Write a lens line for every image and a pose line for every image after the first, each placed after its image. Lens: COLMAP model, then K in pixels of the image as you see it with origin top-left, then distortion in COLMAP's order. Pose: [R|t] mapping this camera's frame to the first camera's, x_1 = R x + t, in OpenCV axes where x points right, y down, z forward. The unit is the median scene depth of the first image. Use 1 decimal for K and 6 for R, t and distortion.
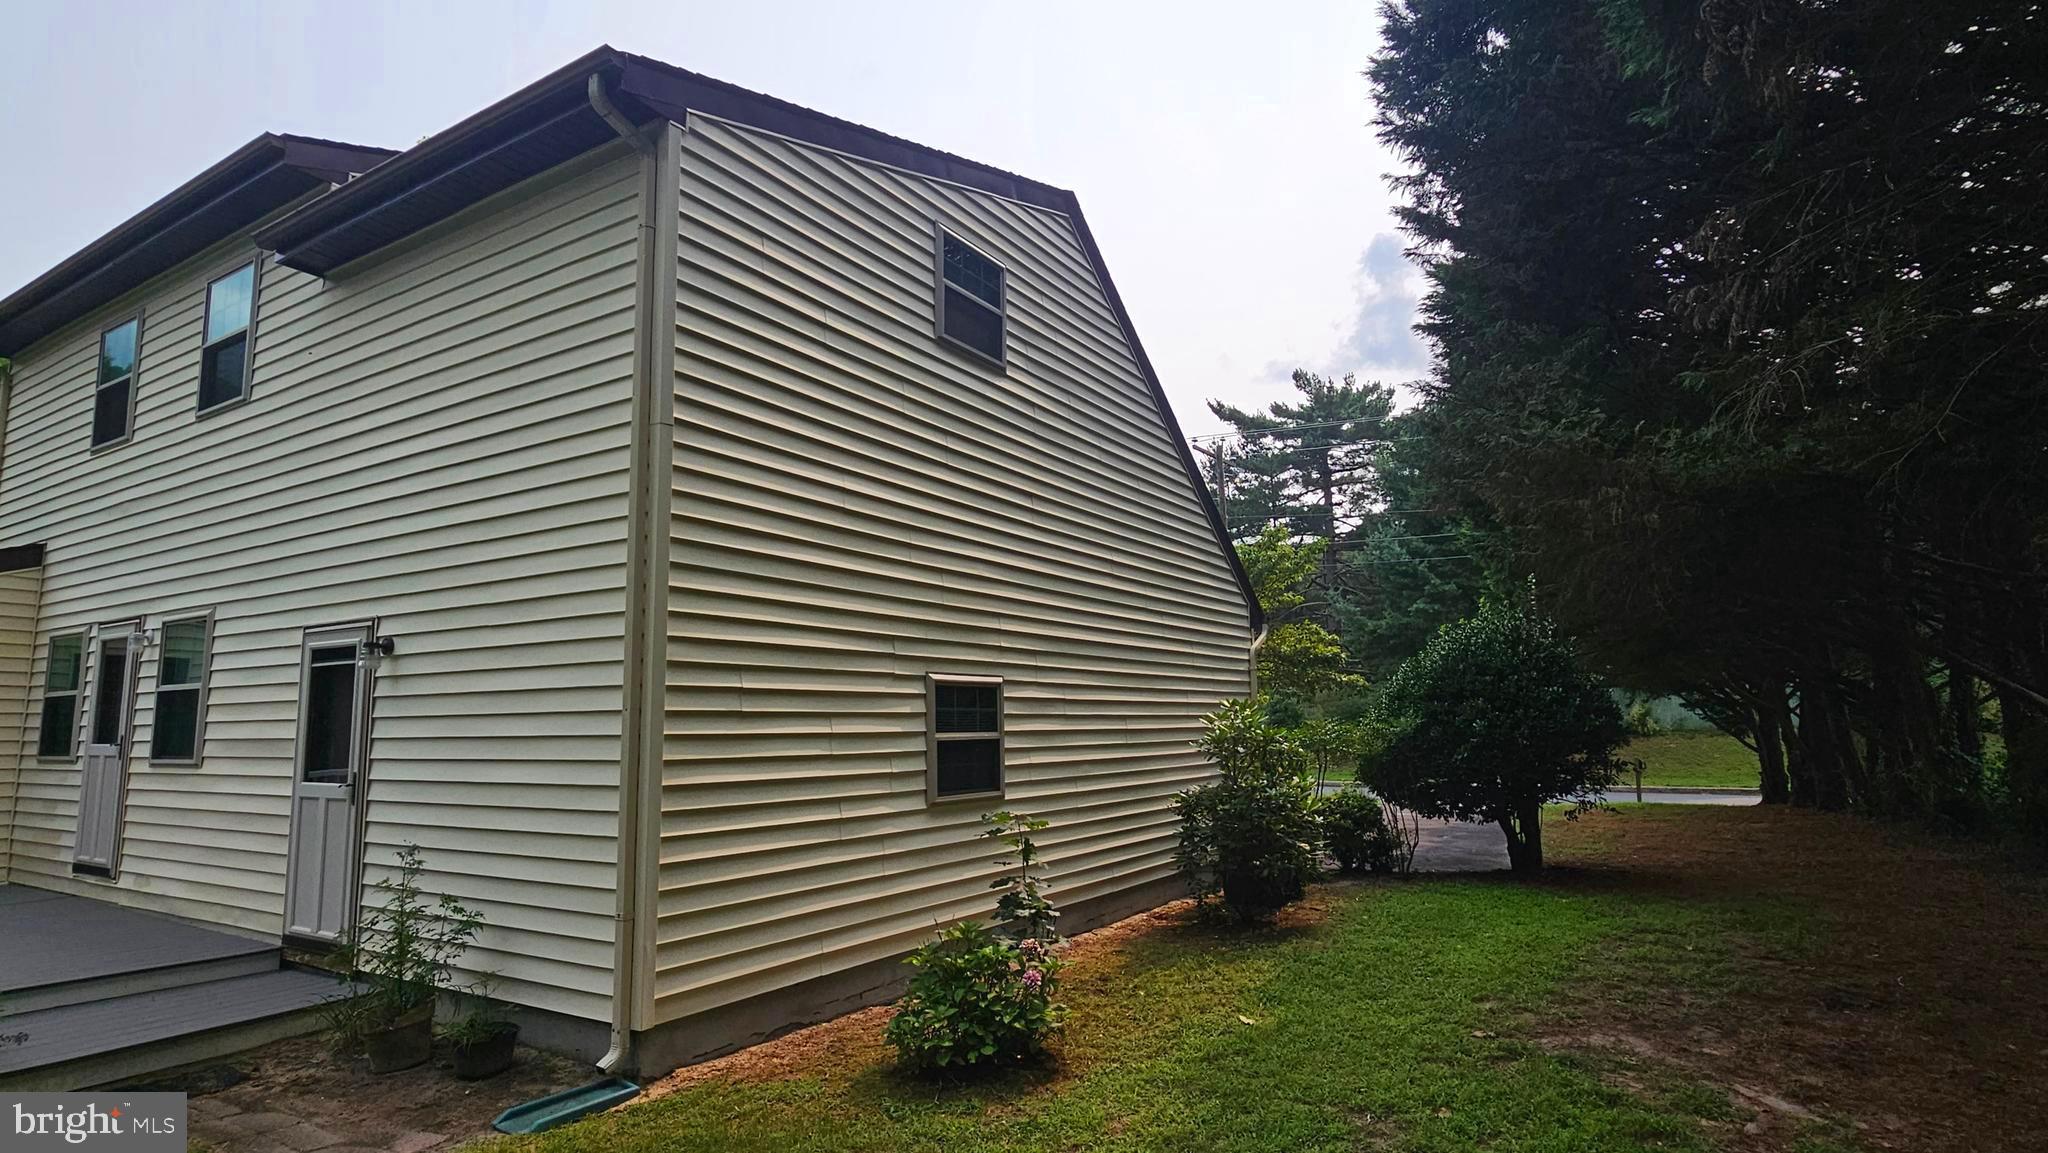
lens RADIAL K [[1074.4, 0, 1024.0], [0, 1074.4, 576.5], [0, 0, 1]] dist [-0.004059, 0.008273]
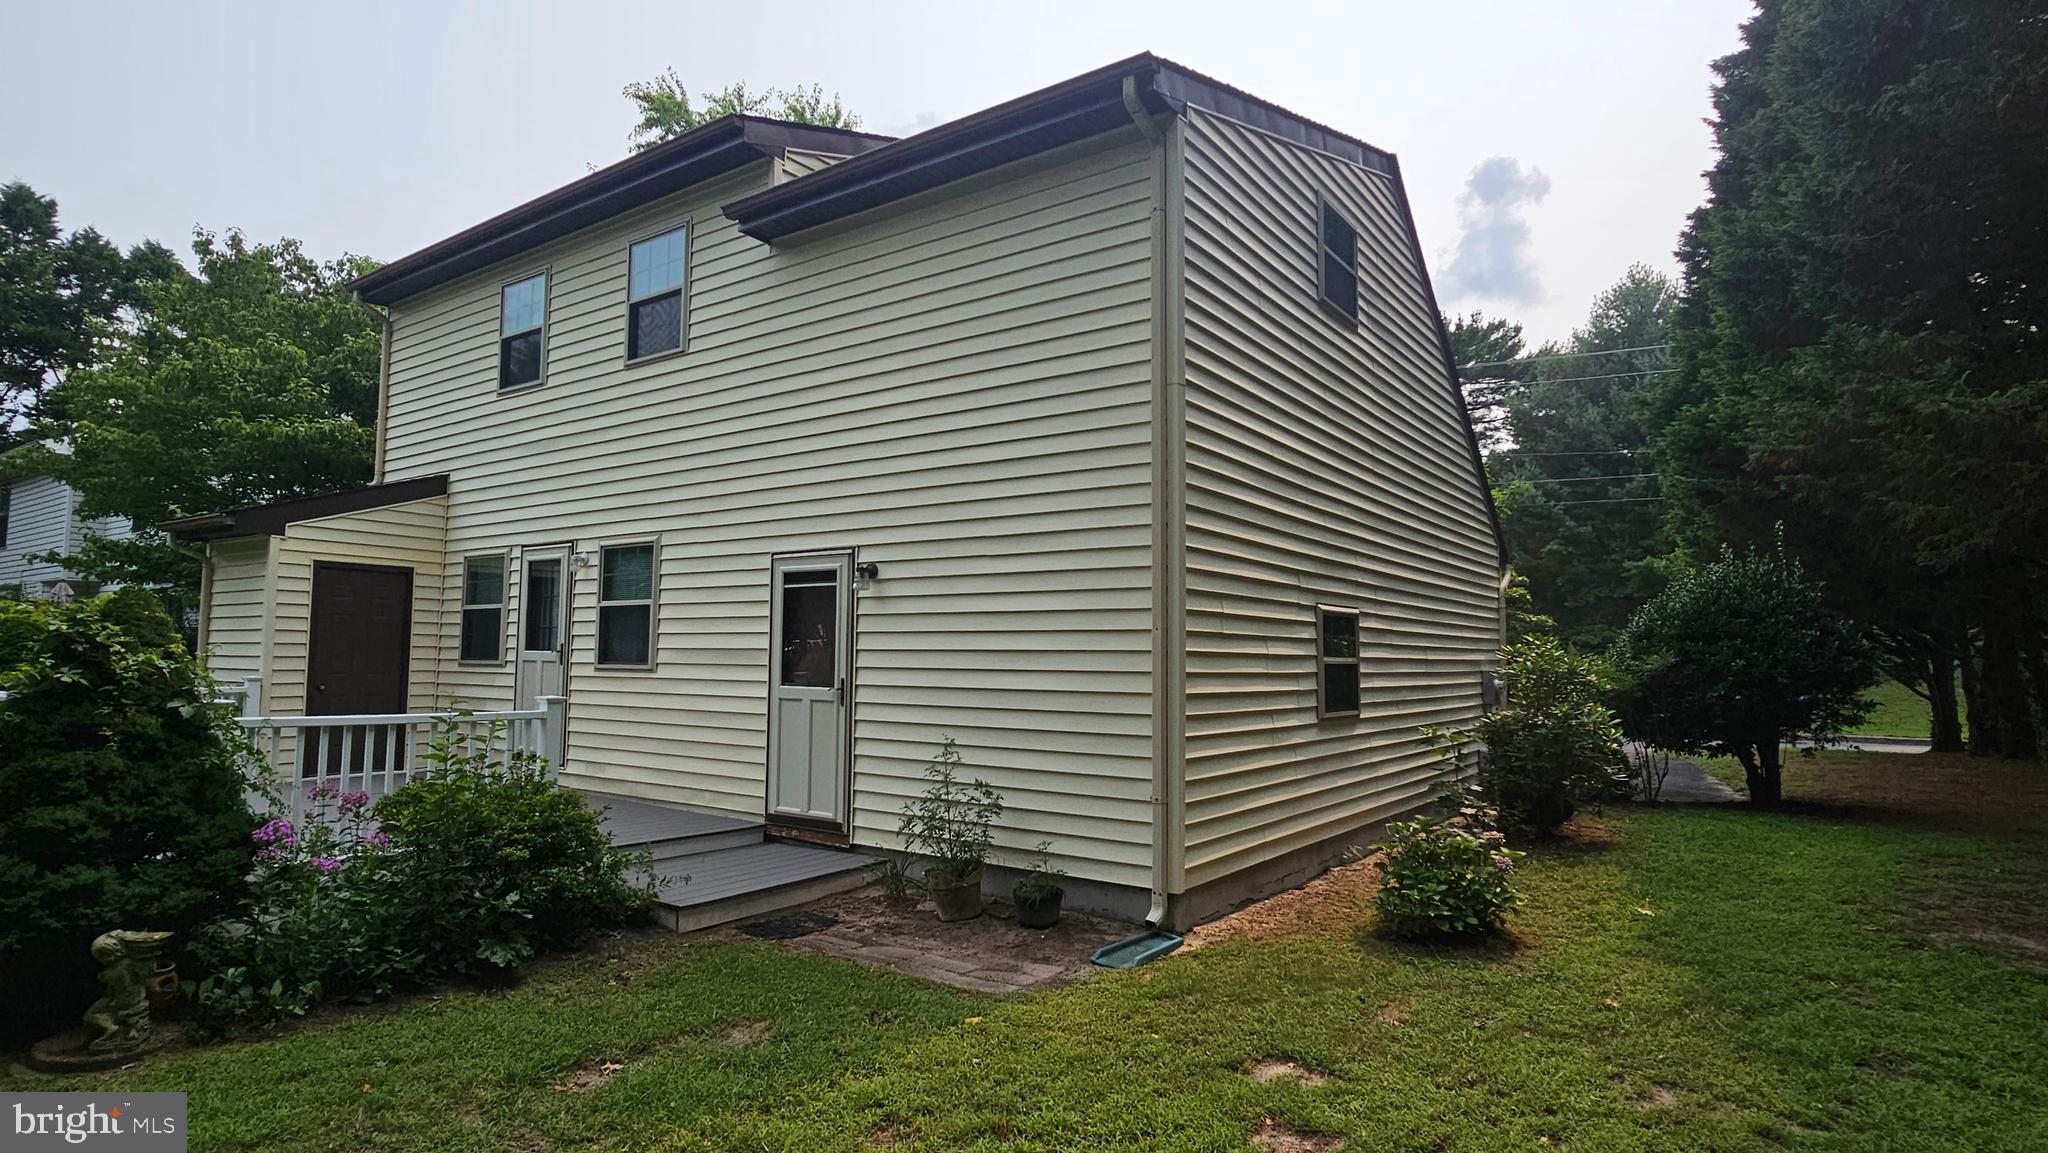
lens RADIAL K [[1074.4, 0, 1024.0], [0, 1074.4, 576.5], [0, 0, 1]] dist [-0.004059, 0.008273]
pose [[0.997986, 0.019033, -0.060512, -0.298452], [-0.015274, 0.997960, 0.061988, -0.003354], [0.061568, -0.060939, 0.996241, -0.123735]]
